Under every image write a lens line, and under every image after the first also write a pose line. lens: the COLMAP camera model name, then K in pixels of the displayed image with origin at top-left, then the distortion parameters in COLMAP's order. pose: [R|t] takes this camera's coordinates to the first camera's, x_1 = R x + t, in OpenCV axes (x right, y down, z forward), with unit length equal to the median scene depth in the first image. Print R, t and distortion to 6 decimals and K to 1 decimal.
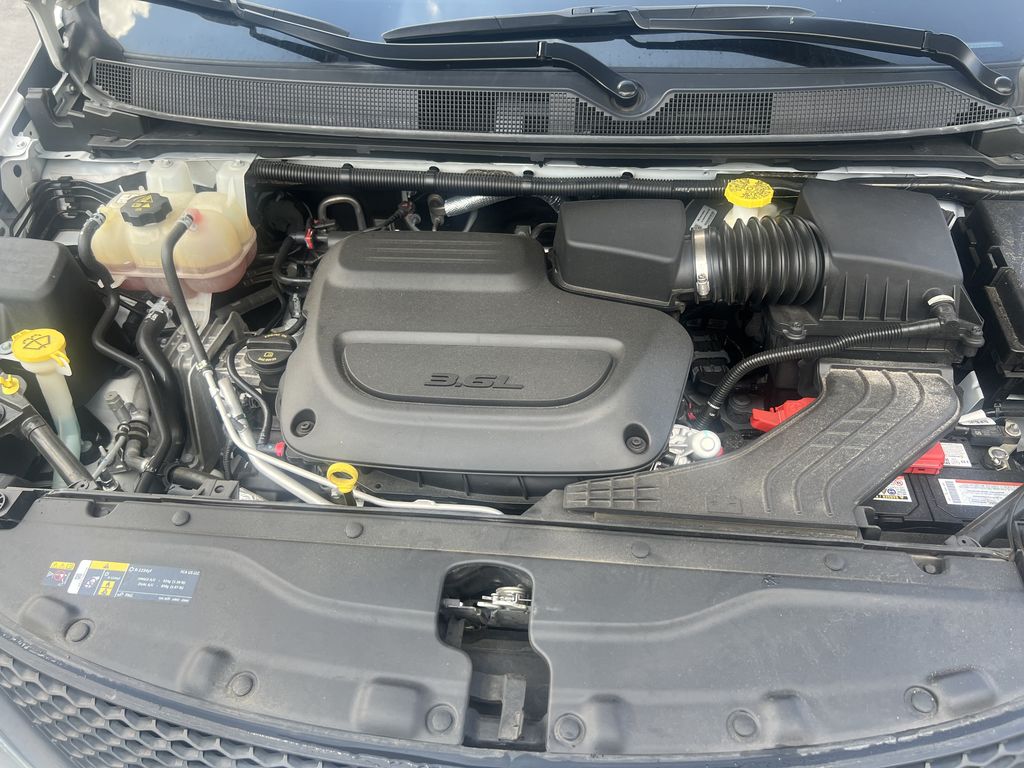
lens RADIAL K [[770.4, 0, 517.5], [0, 770.4, 384.4], [0, 0, 1]] dist [0.047180, -0.059618]
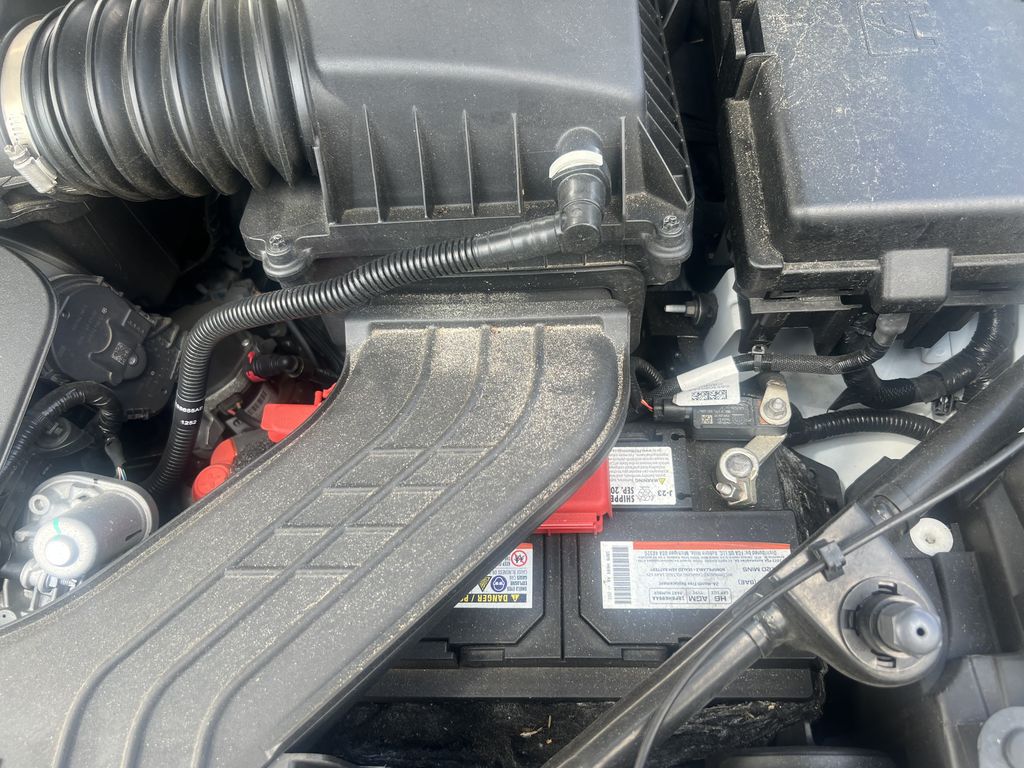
lens RADIAL K [[770.4, 0, 507.1], [0, 770.4, 386.2], [0, 0, 1]] dist [0.047180, -0.059618]
pose [[0.995614, -0.093538, 0.001846, 0.486542], [0.089166, 0.954686, 0.283944, -0.113226], [-0.028322, -0.282534, 0.958839, 0.559836]]
